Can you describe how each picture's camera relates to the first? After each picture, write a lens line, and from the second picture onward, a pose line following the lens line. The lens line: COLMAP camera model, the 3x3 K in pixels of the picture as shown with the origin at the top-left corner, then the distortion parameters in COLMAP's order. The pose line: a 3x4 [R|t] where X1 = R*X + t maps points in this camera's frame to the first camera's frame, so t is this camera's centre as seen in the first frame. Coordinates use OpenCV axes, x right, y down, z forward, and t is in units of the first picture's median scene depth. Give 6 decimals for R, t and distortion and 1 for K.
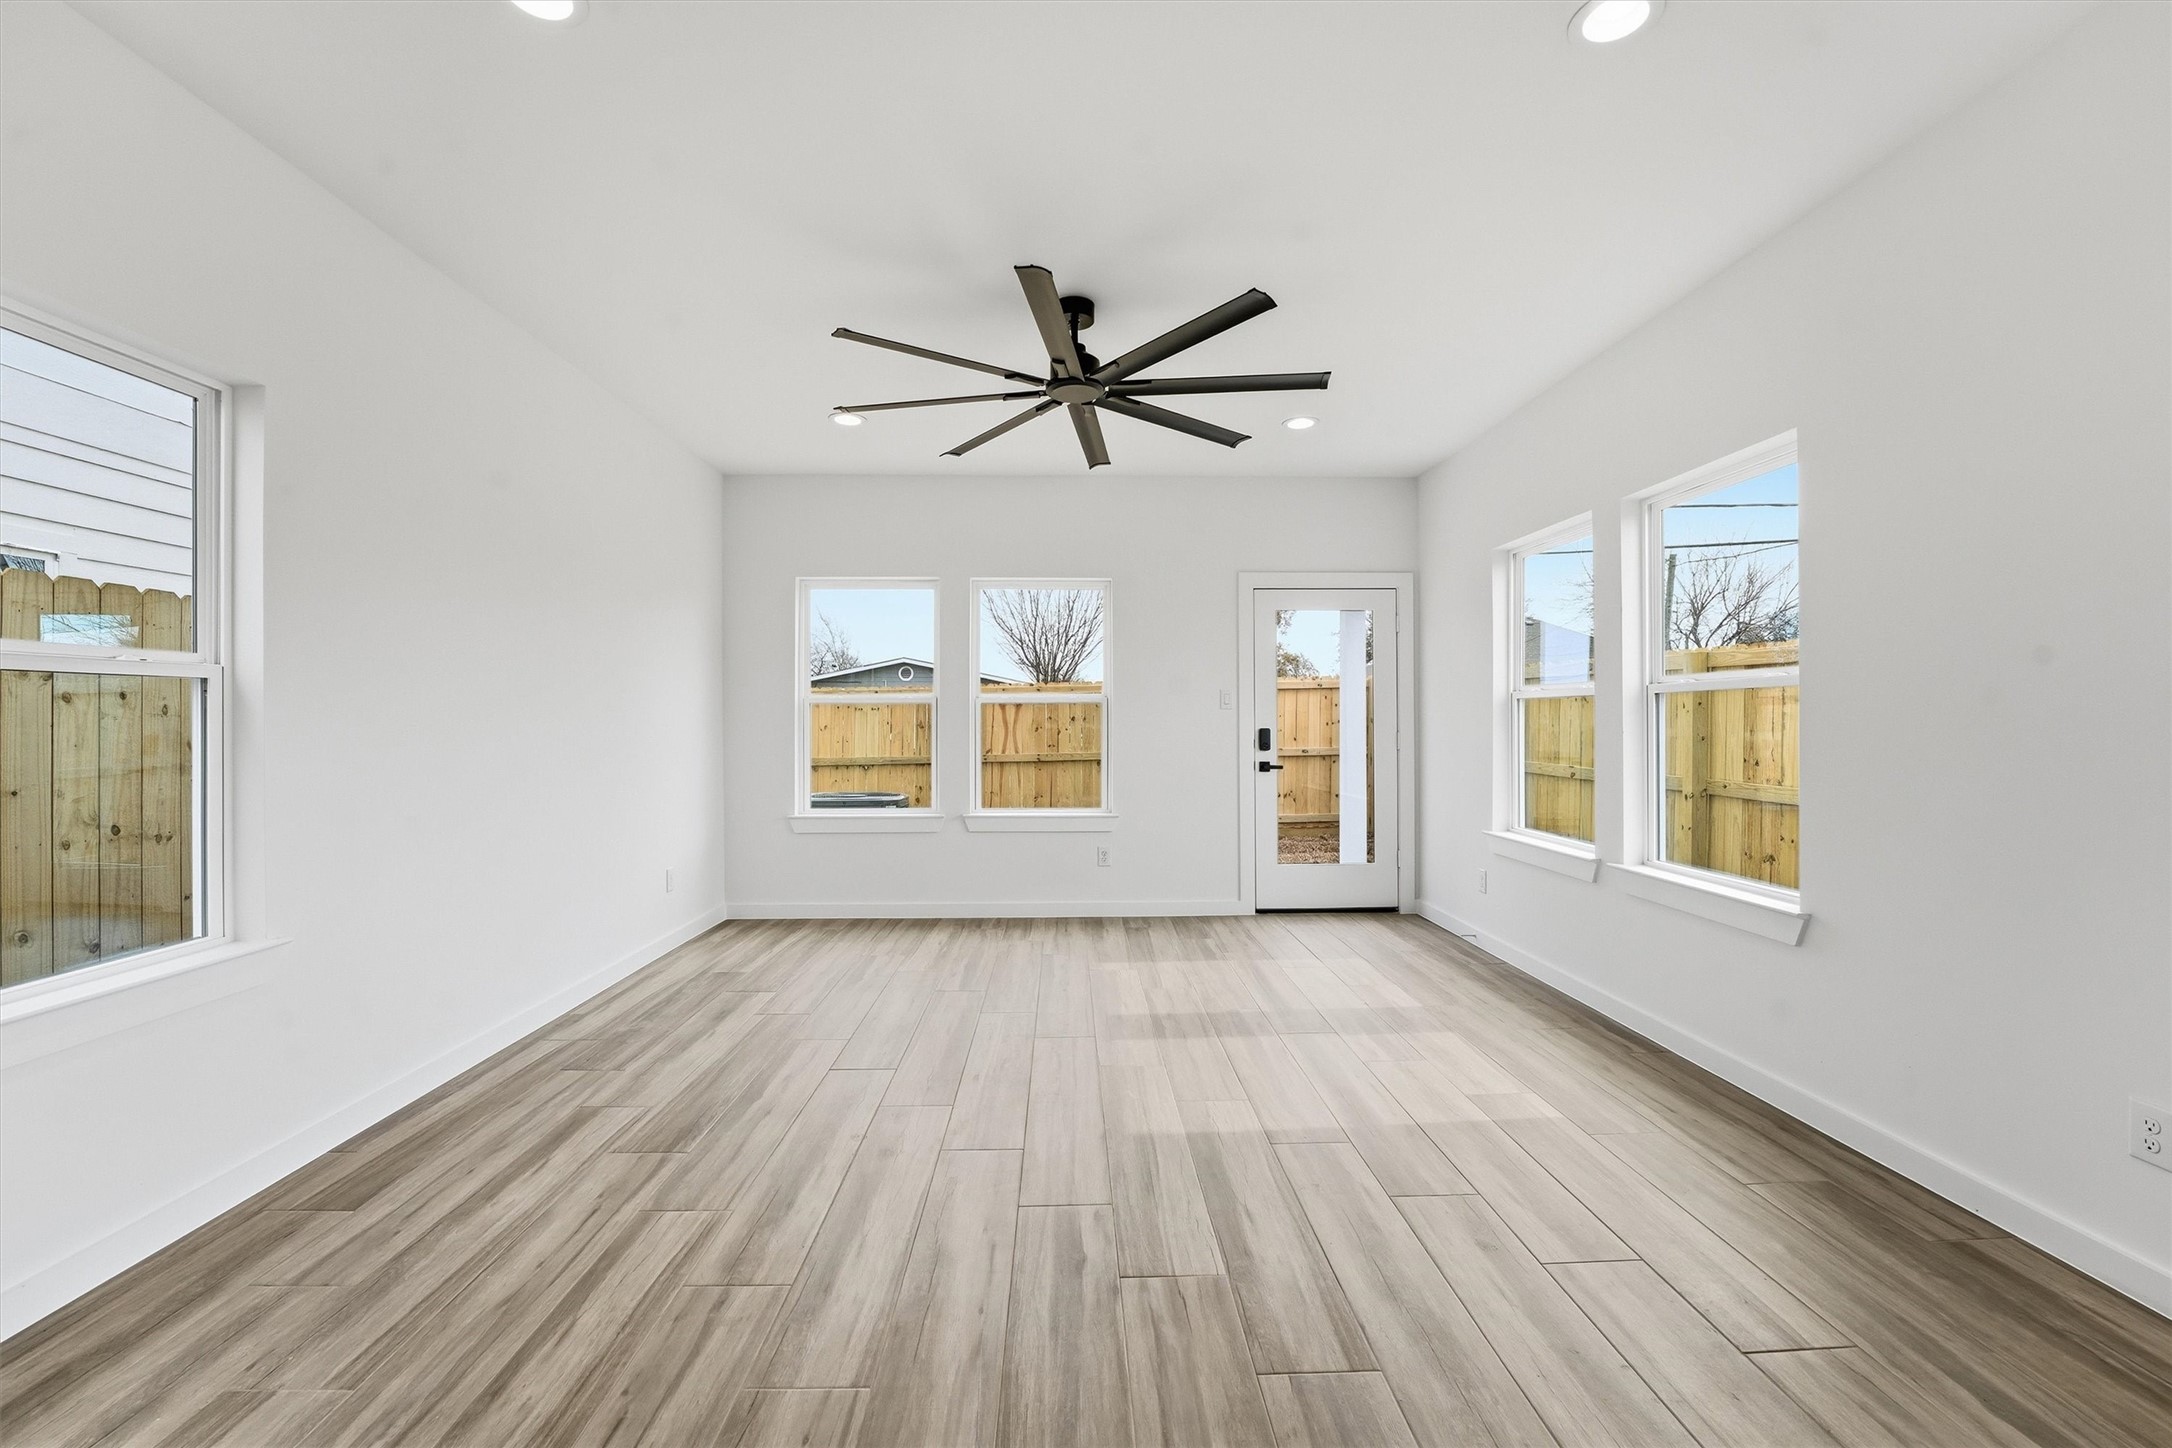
lens RADIAL K [[880.9, 0, 1082.5], [0, 880.9, 724.6], [0, 0, 1]] dist [-0.023679, 0.001245]
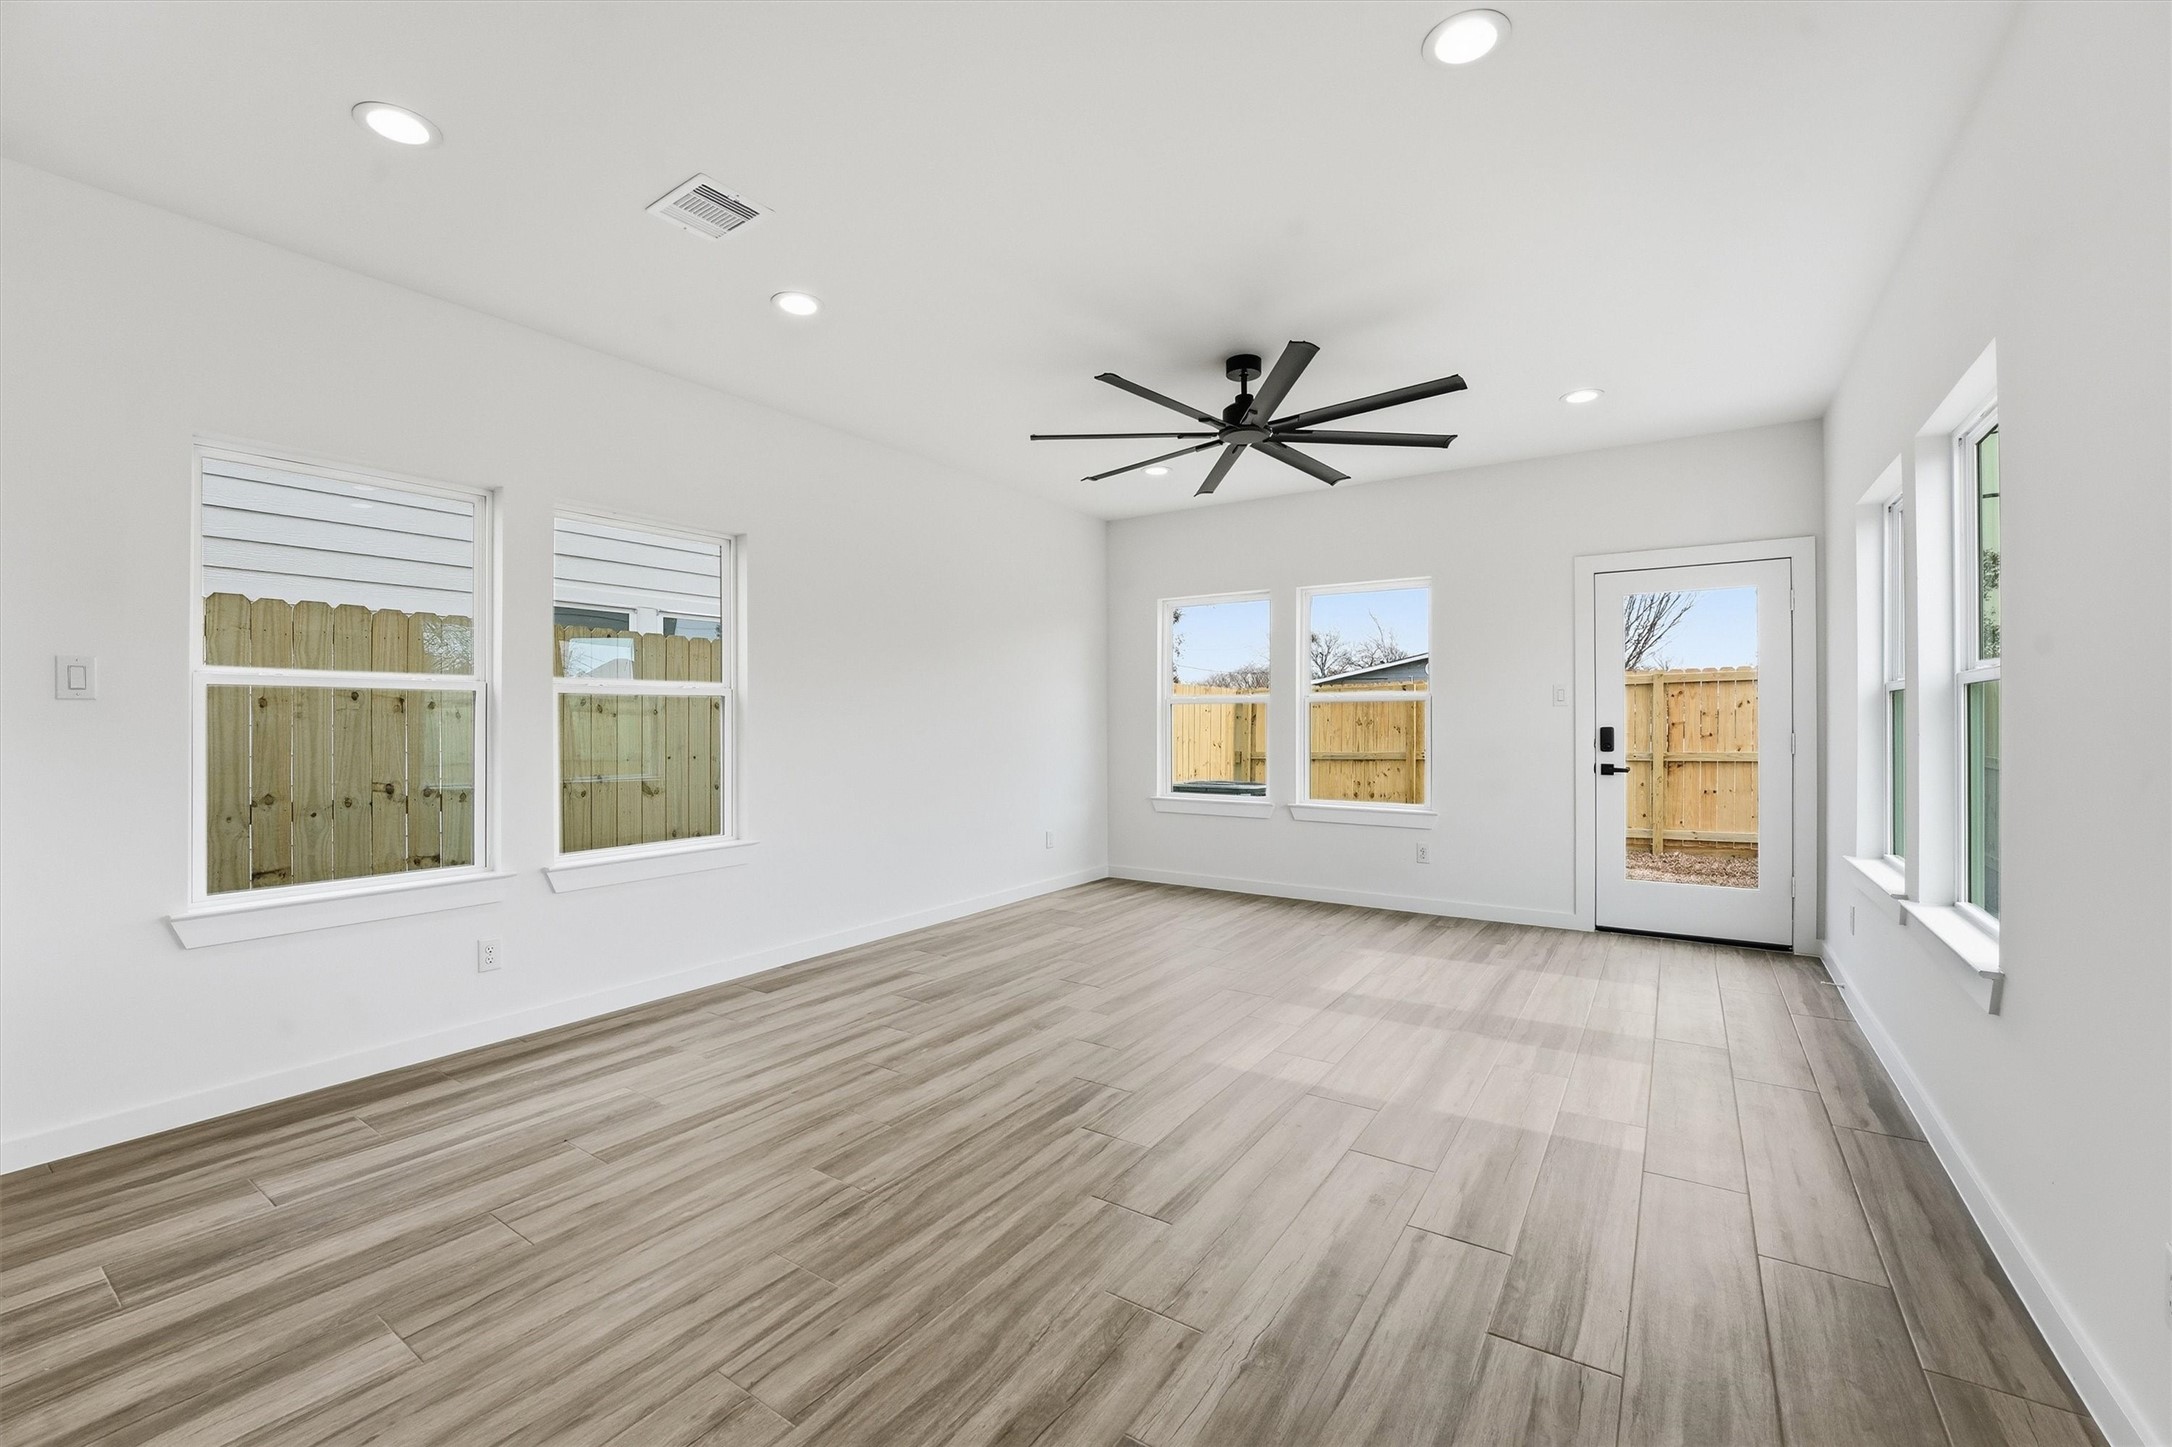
lens RADIAL K [[880.9, 0, 1095.1], [0, 880.9, 723.8], [0, 0, 1]] dist [-0.023679, 0.001245]
pose [[0.818524, 0.004685, -0.574453, 0.497846], [-0.003007, 0.999988, 0.003871, -0.002043], [0.574464, -0.001441, 0.818528, -0.063606]]
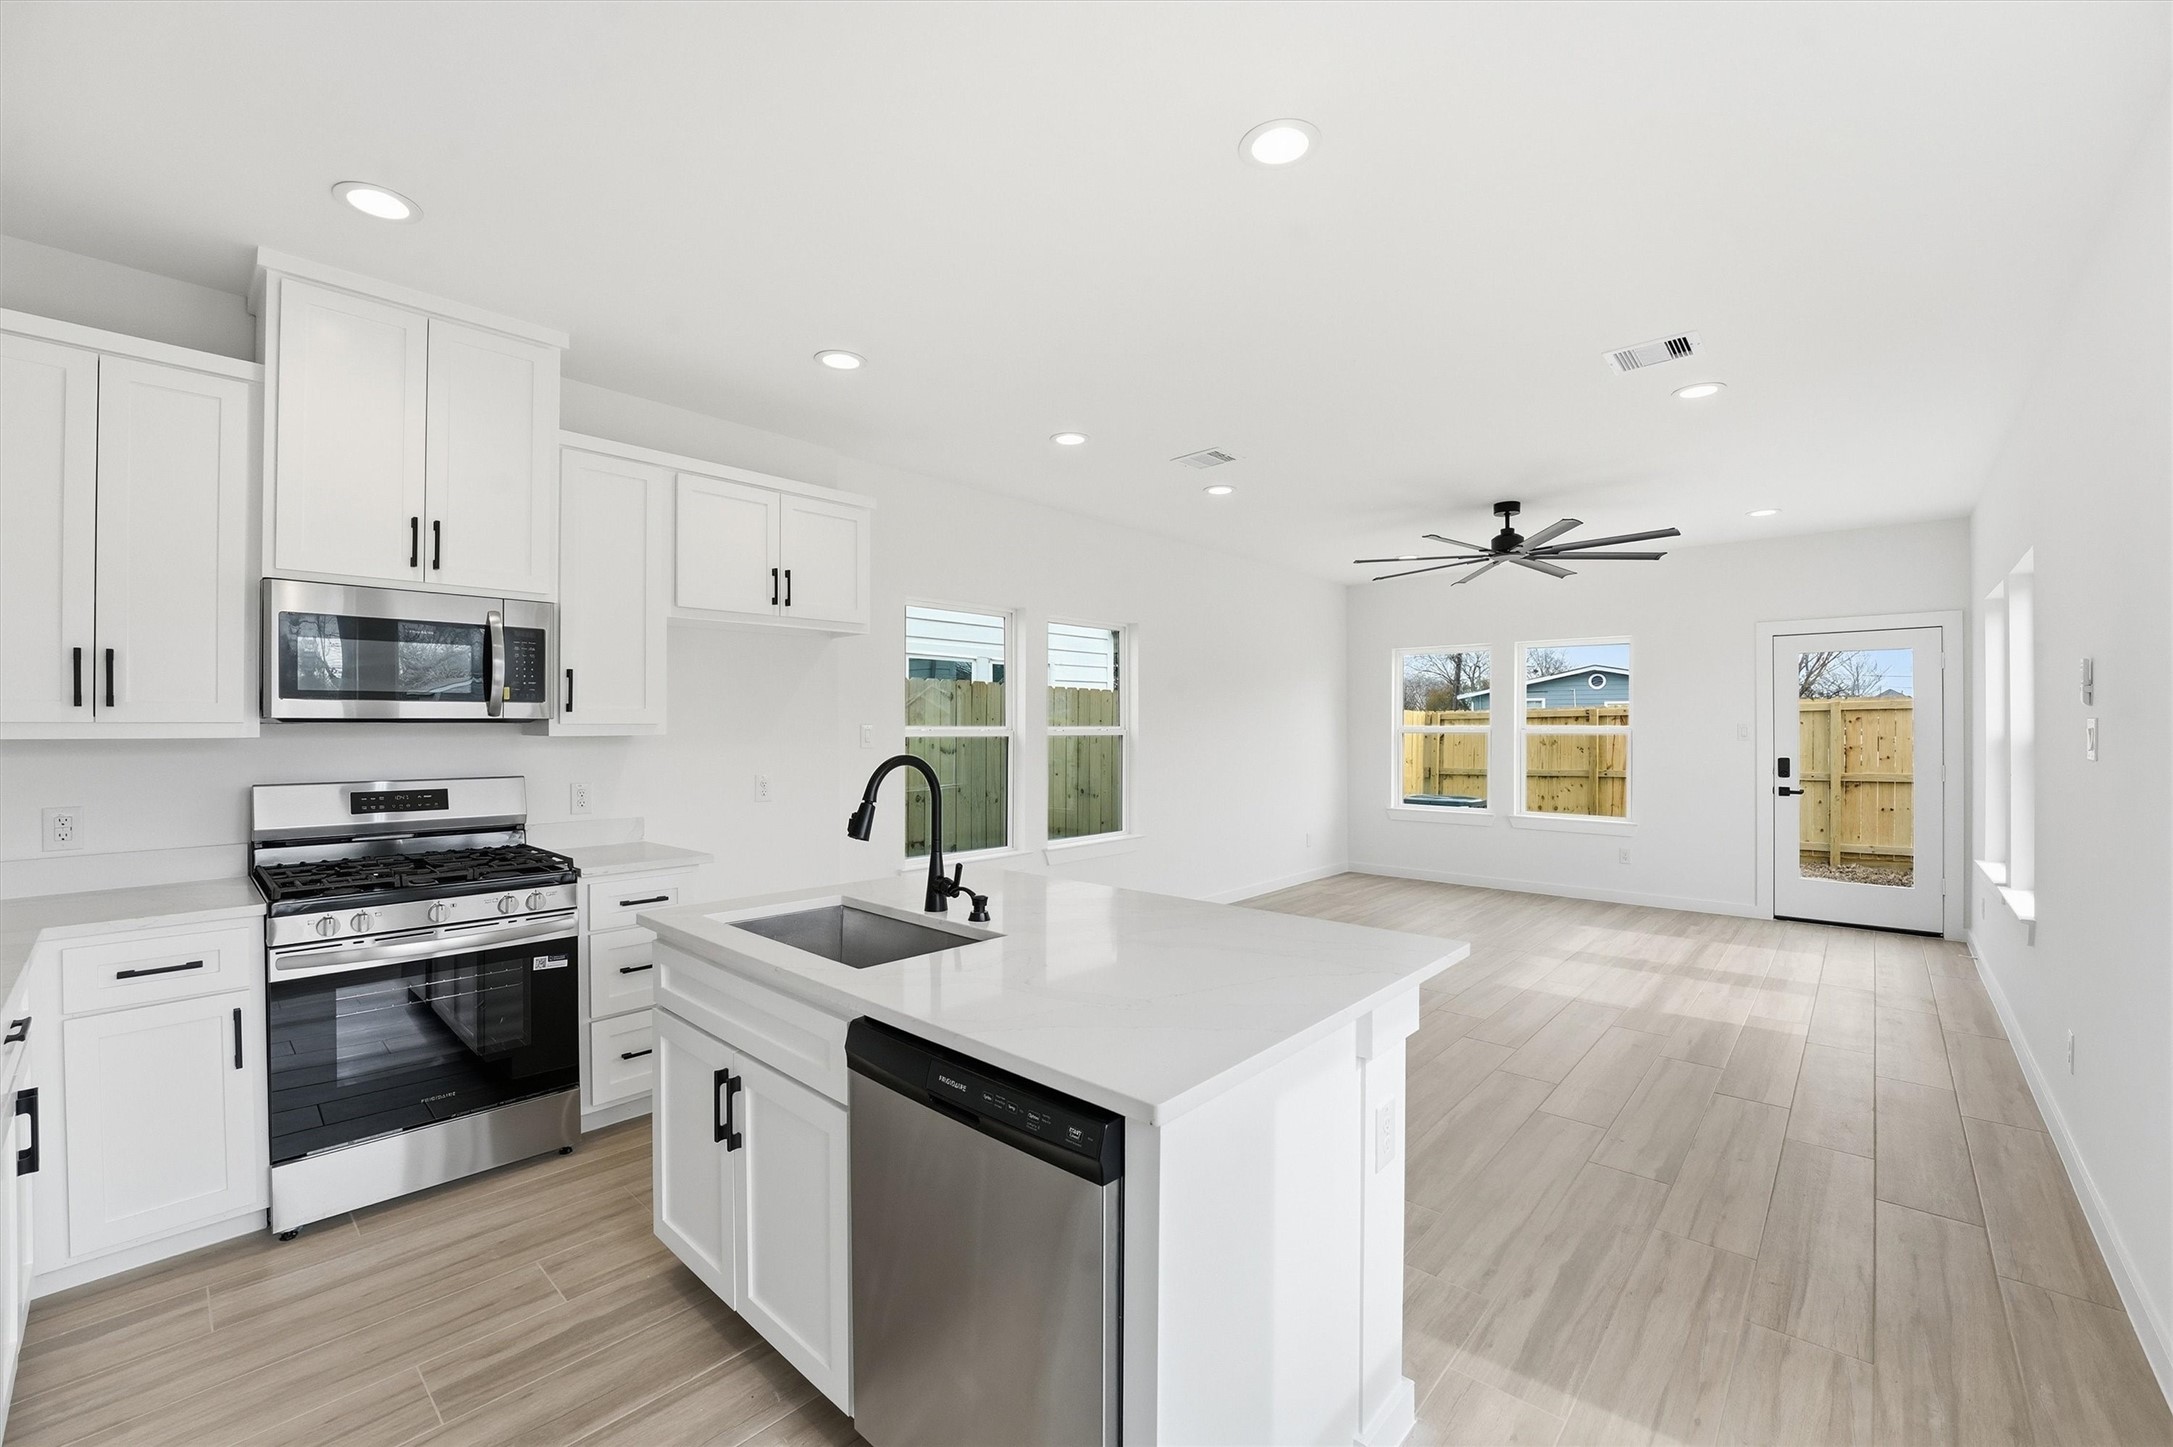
lens RADIAL K [[881.3, 0, 1098.5], [0, 881.3, 727.2], [0, 0, 1]] dist [-0.023679, 0.001245]
pose [[0.730028, 0.004022, -0.683406, 0.558221], [-0.005183, 0.999987, 0.000348, -0.052992], [0.683398, 0.003288, 0.730039, -0.732116]]
